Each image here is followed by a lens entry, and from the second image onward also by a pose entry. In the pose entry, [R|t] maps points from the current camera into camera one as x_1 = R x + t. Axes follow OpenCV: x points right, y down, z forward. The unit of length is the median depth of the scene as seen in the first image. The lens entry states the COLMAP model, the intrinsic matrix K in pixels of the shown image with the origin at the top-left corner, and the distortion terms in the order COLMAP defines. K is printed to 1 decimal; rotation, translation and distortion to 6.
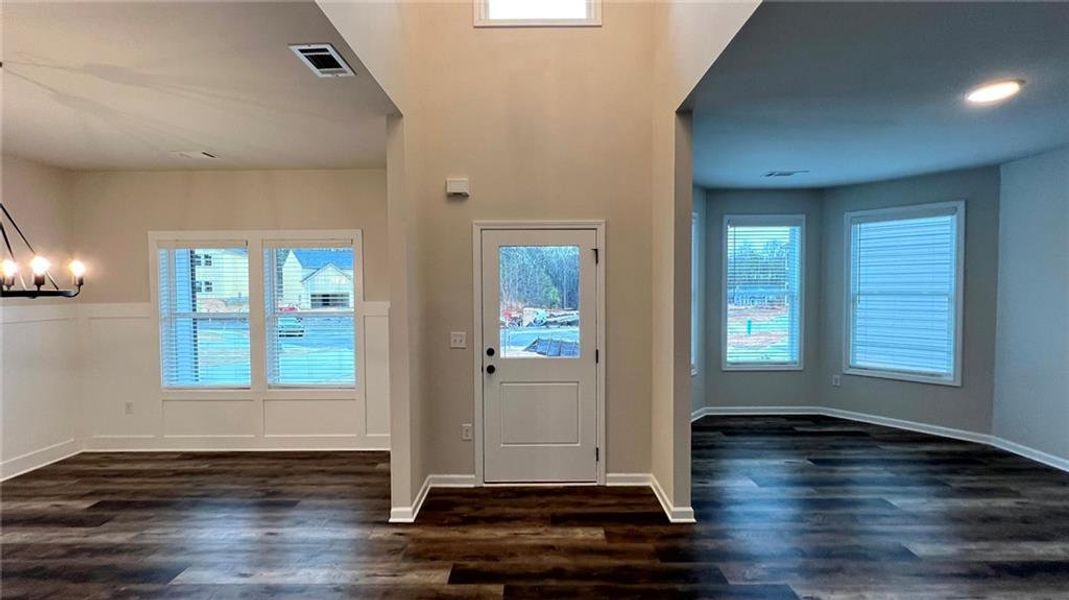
lens RADIAL K [[426.6, 0, 534.0], [0, 426.6, 300.0], [0, 0, 1]] dist [-0.001230, -0.000115]
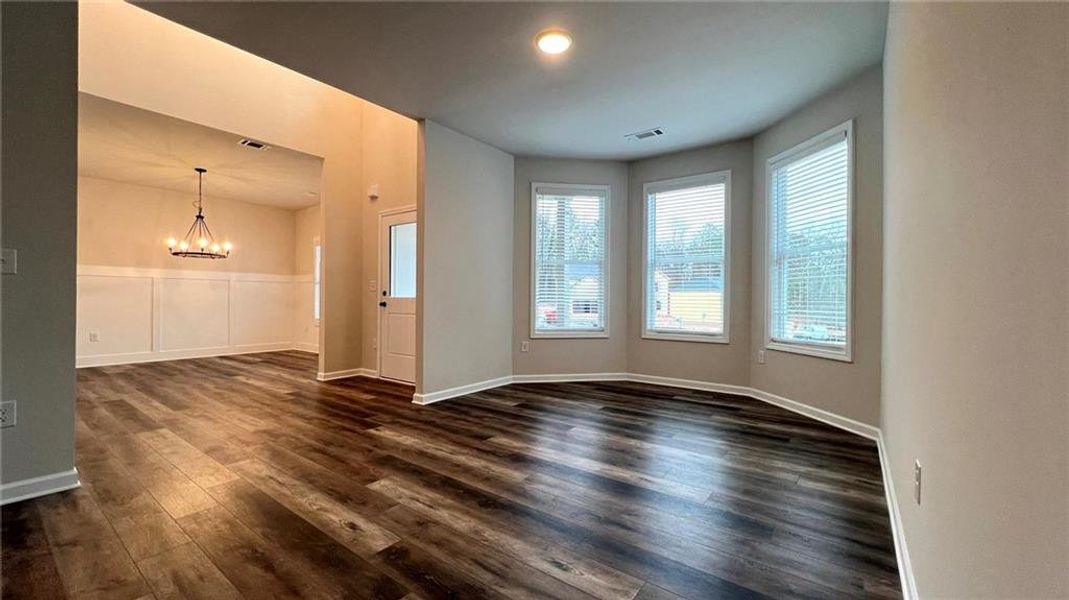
lens RADIAL K [[426.6, 0, 534.0], [0, 426.6, 300.0], [0, 0, 1]] dist [-0.001230, -0.000115]
pose [[0.803787, 0.011731, -0.594802, 1.002461], [-0.031865, 0.999219, -0.023353, 0.130005], [0.594063, 0.037724, 0.803533, 0.047713]]
